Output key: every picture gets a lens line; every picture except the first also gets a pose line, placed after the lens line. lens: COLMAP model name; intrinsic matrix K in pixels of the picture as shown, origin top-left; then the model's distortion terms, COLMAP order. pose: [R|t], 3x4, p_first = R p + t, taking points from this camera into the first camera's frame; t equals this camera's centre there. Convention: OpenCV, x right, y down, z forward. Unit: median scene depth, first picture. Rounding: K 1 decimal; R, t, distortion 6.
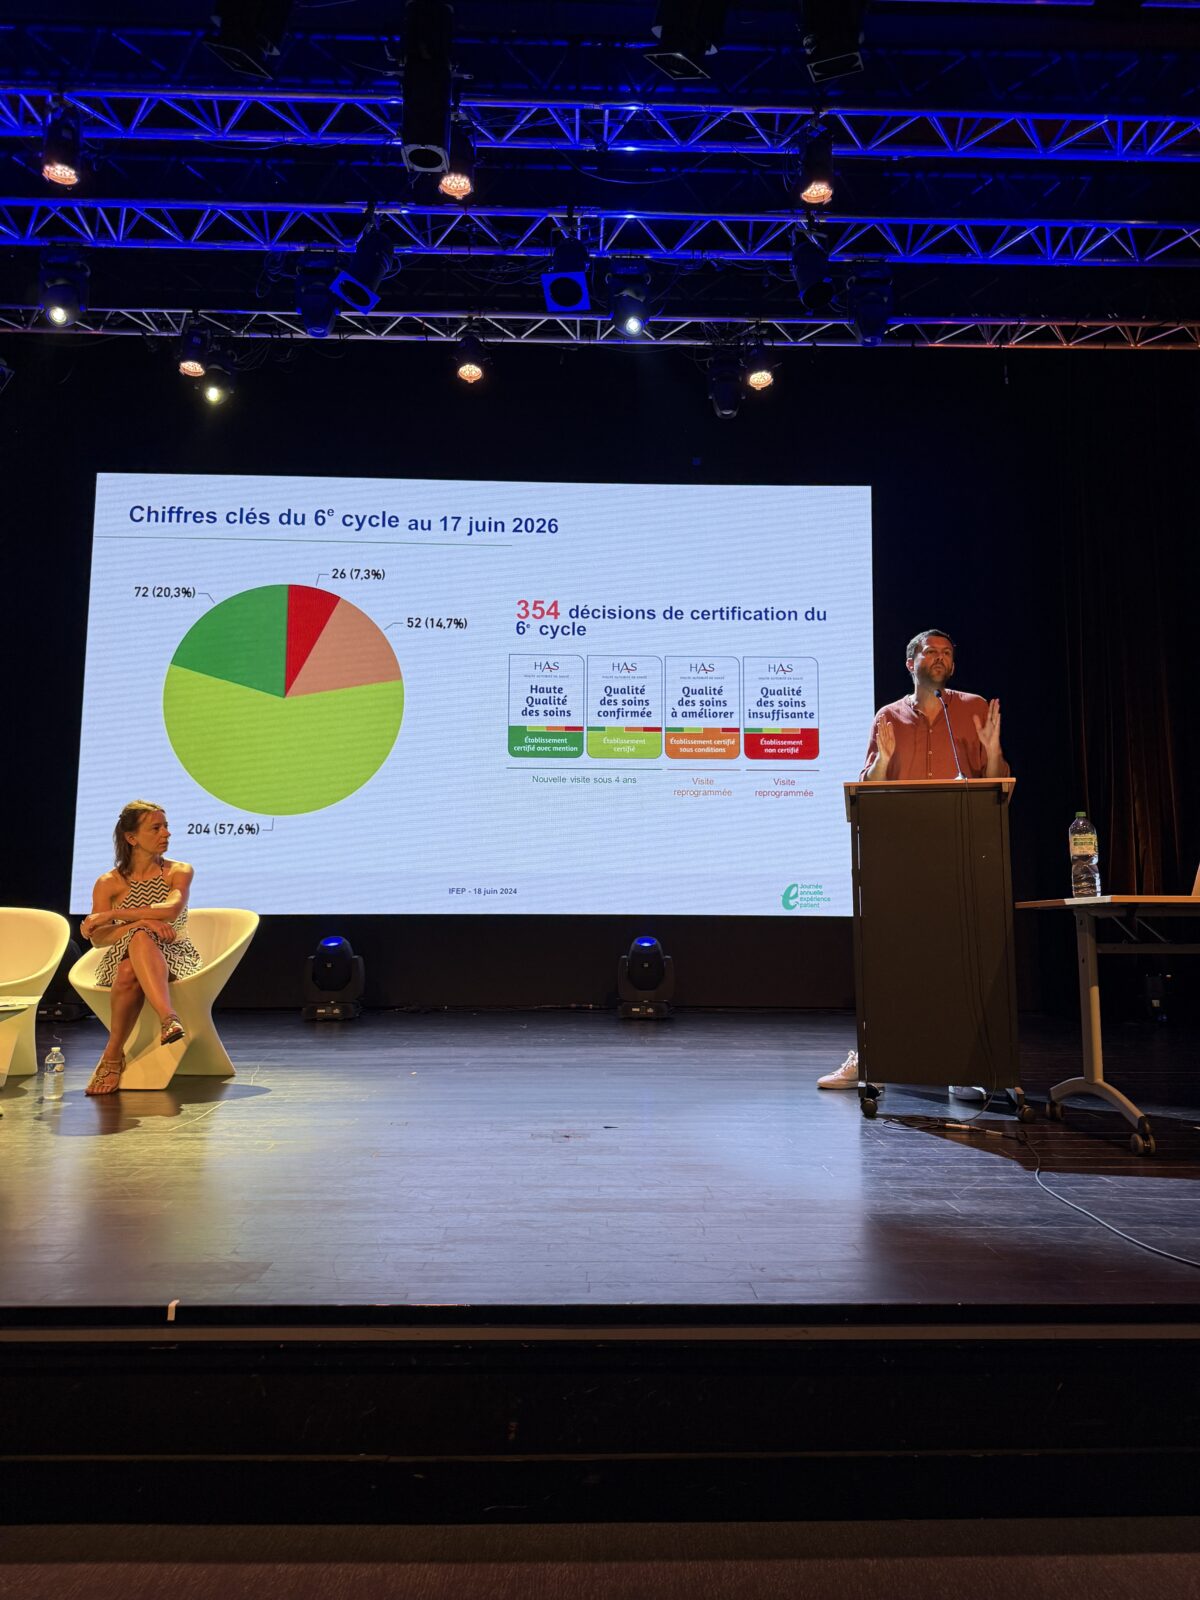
lens RADIAL K [[1145.6, 0, 626.9], [0, 1145.6, 809.0], [0, 0, 1]] dist [0.034035, -0.027481]
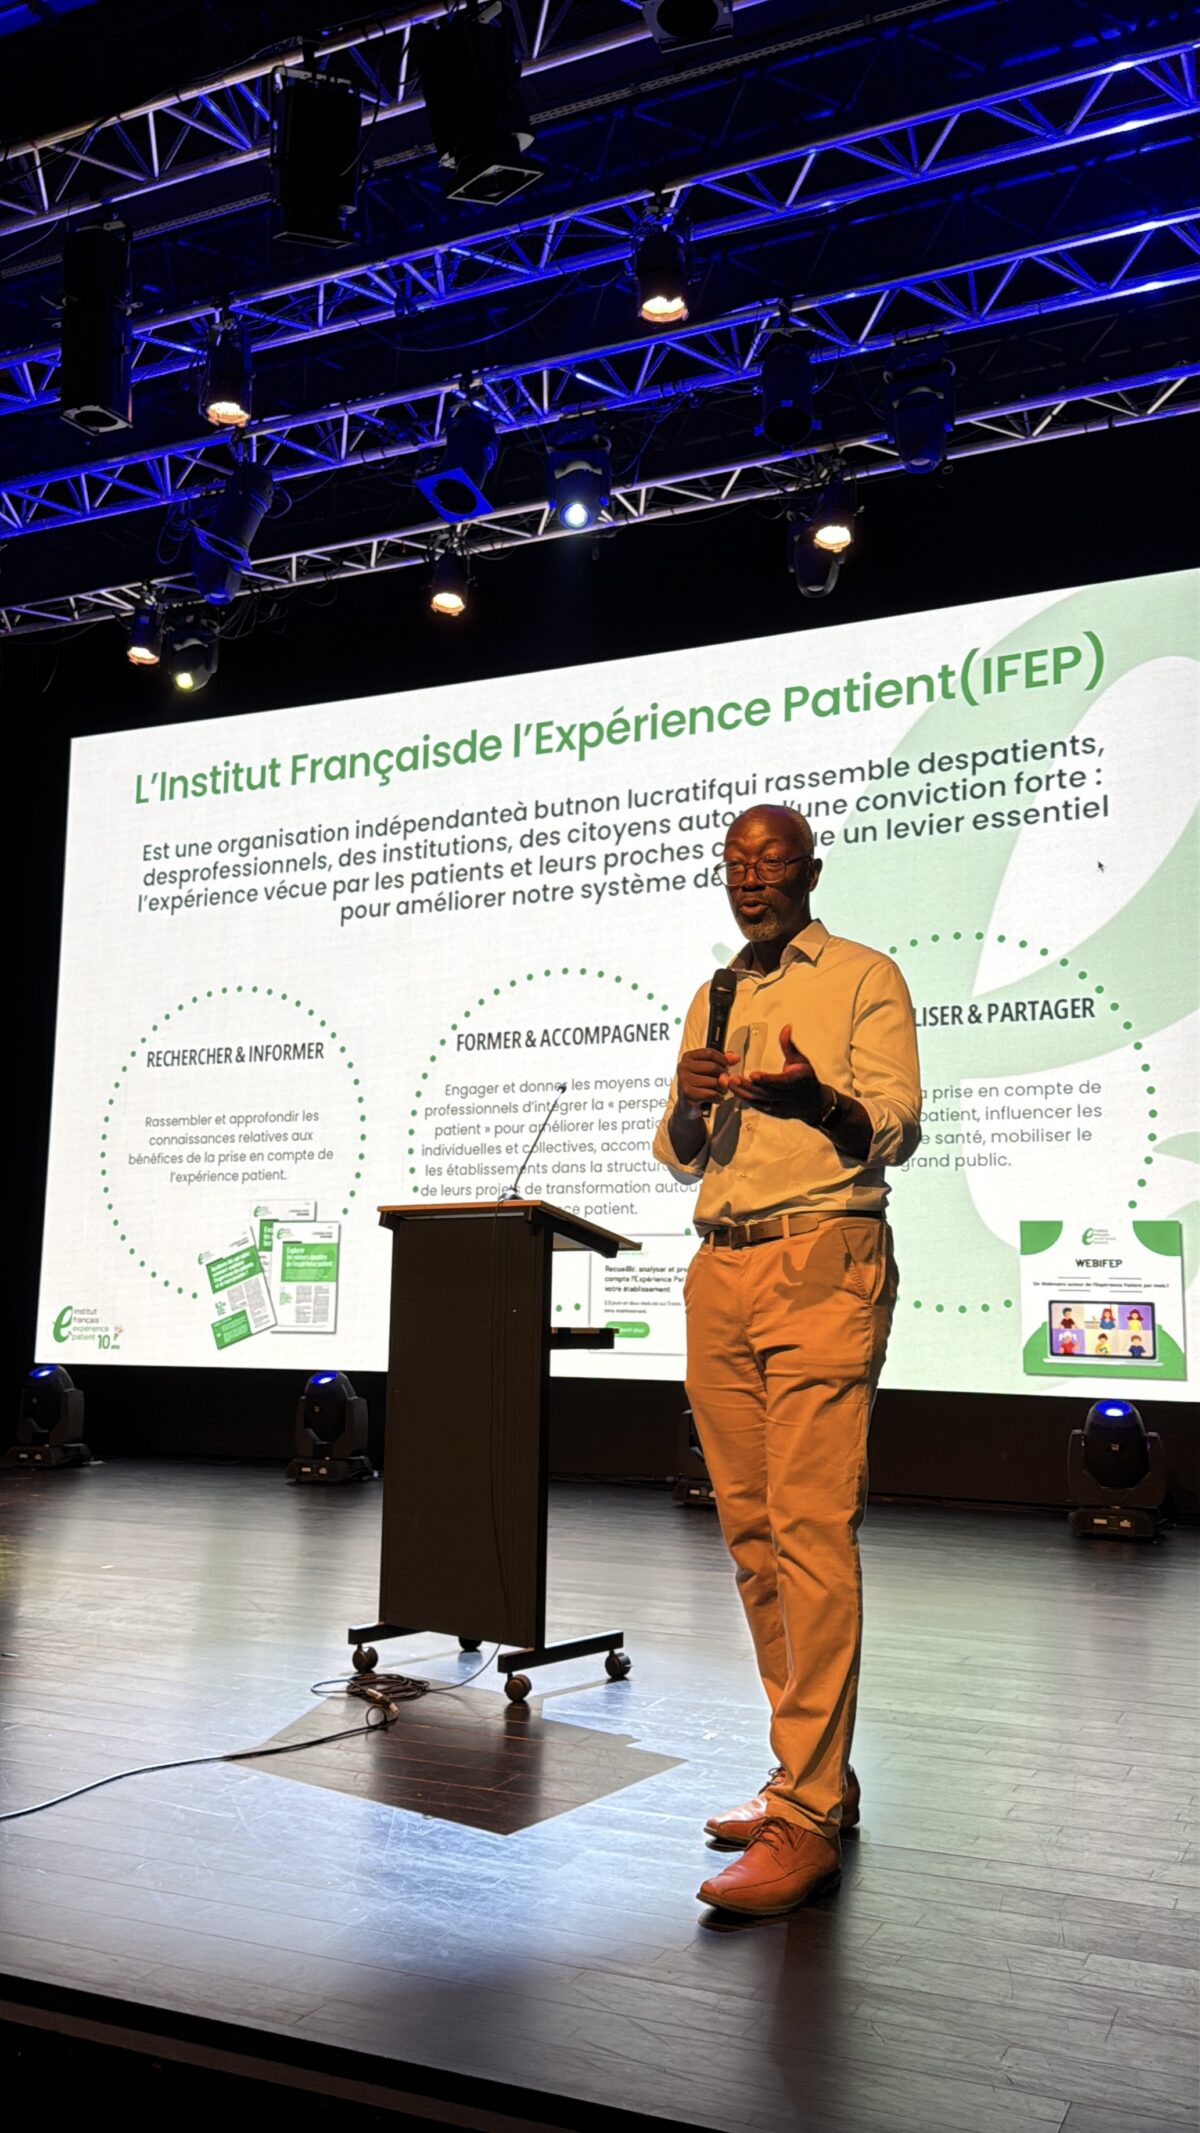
lens RADIAL K [[1833.6, 0, 606.9], [0, 1833.6, 1068.5], [0, 0, 1]] dist [-0.004746, 0.015968]
pose [[0.888248, -0.050563, -0.456574, 0.477785], [0.022947, 0.997567, -0.065833, -0.004133], [0.458792, 0.047999, 0.887247, 0.030292]]
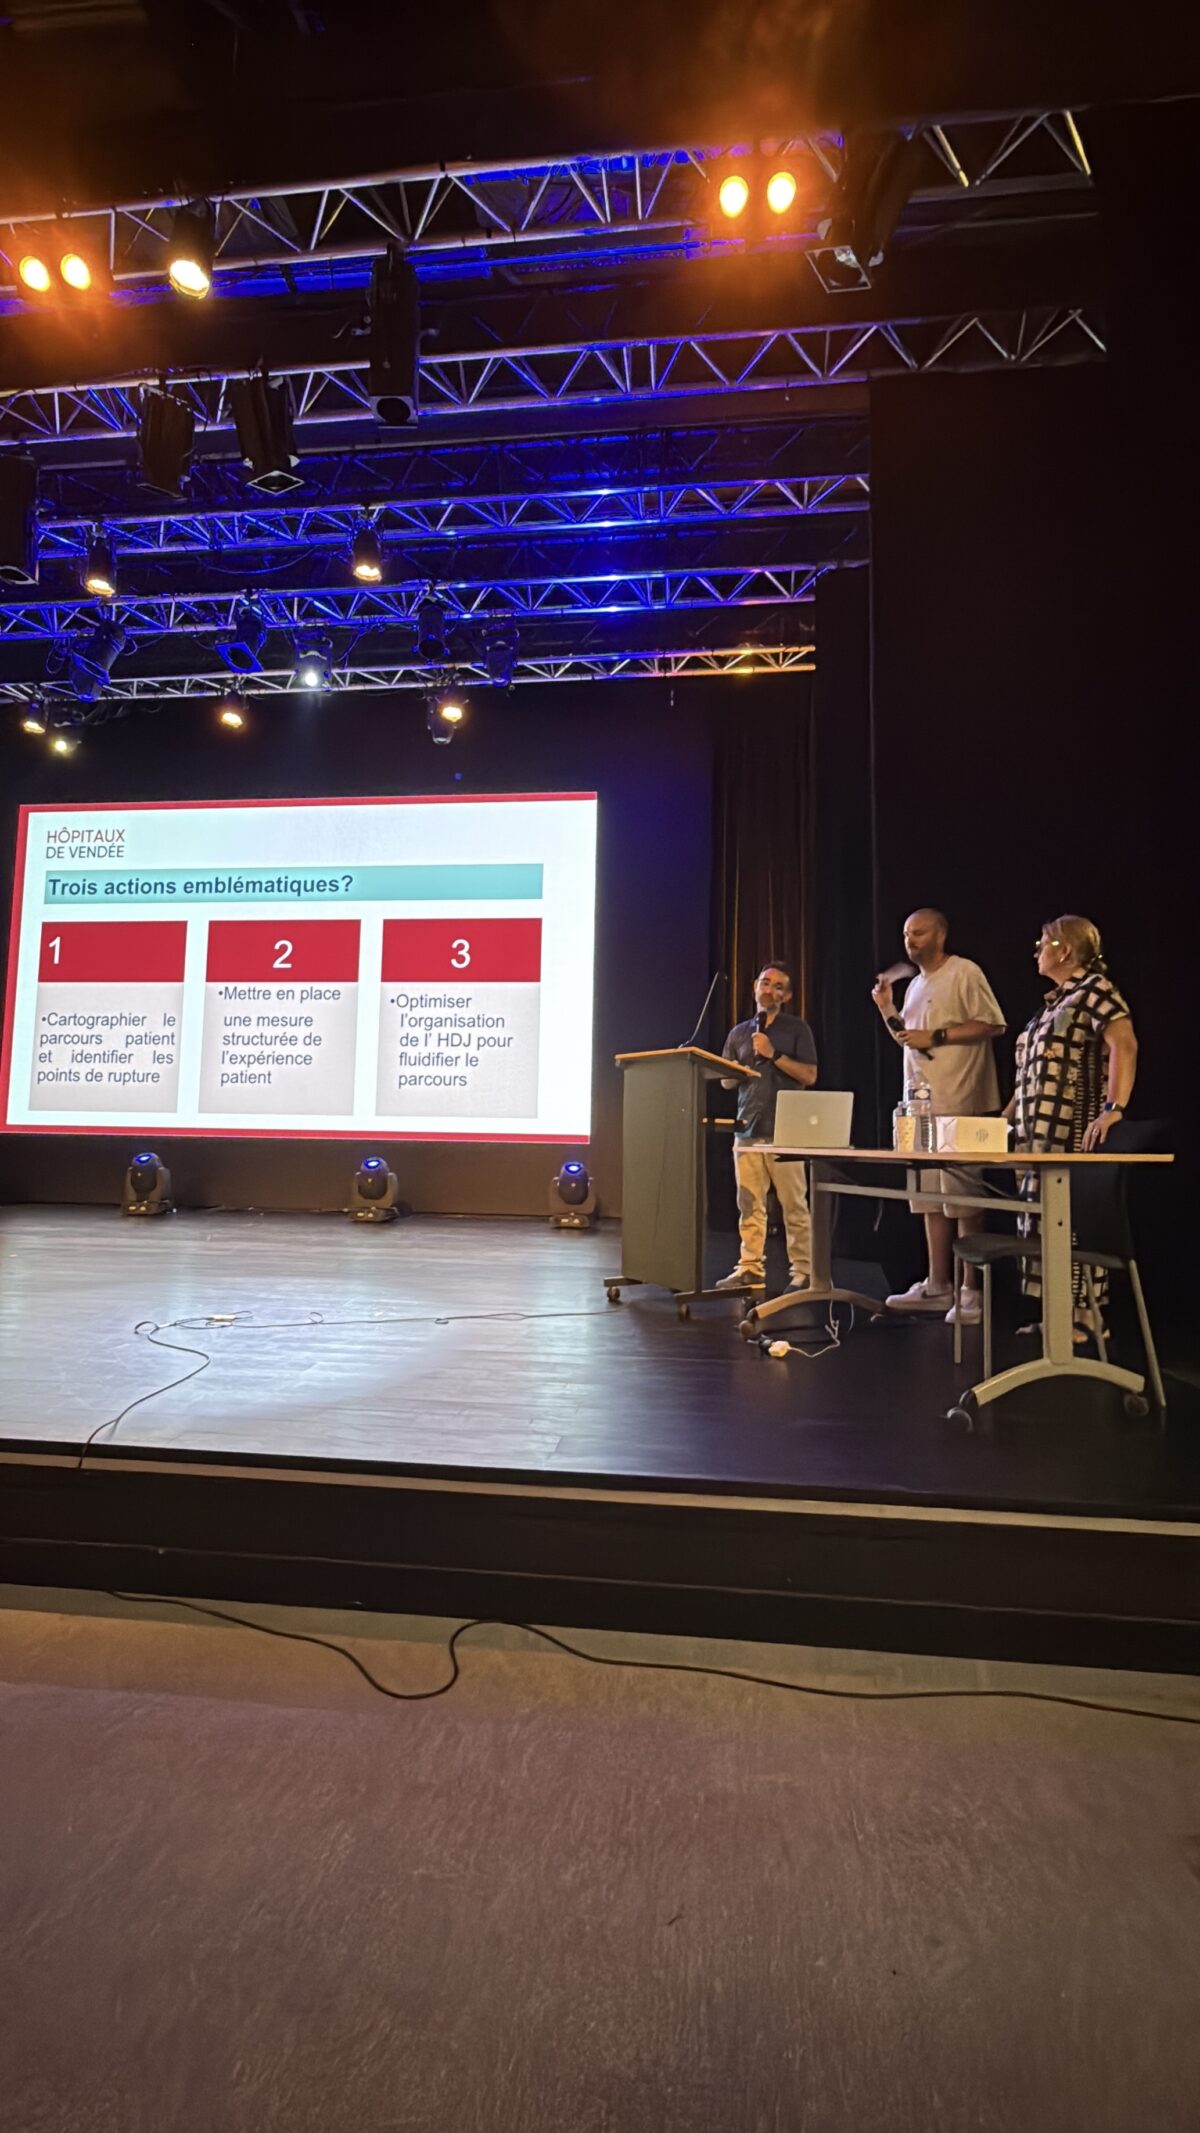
lens RADIAL K [[929.2, 0, 604.3], [0, 929.2, 1062.1], [0, 0, 1]] dist [-0.011573, 0.000007]
pose [[0.988917, 0.006373, -0.148331, 0.444216], [-0.005087, 0.999946, 0.009042, -0.004555], [0.148381, -0.008187, 0.988896, 0.029730]]
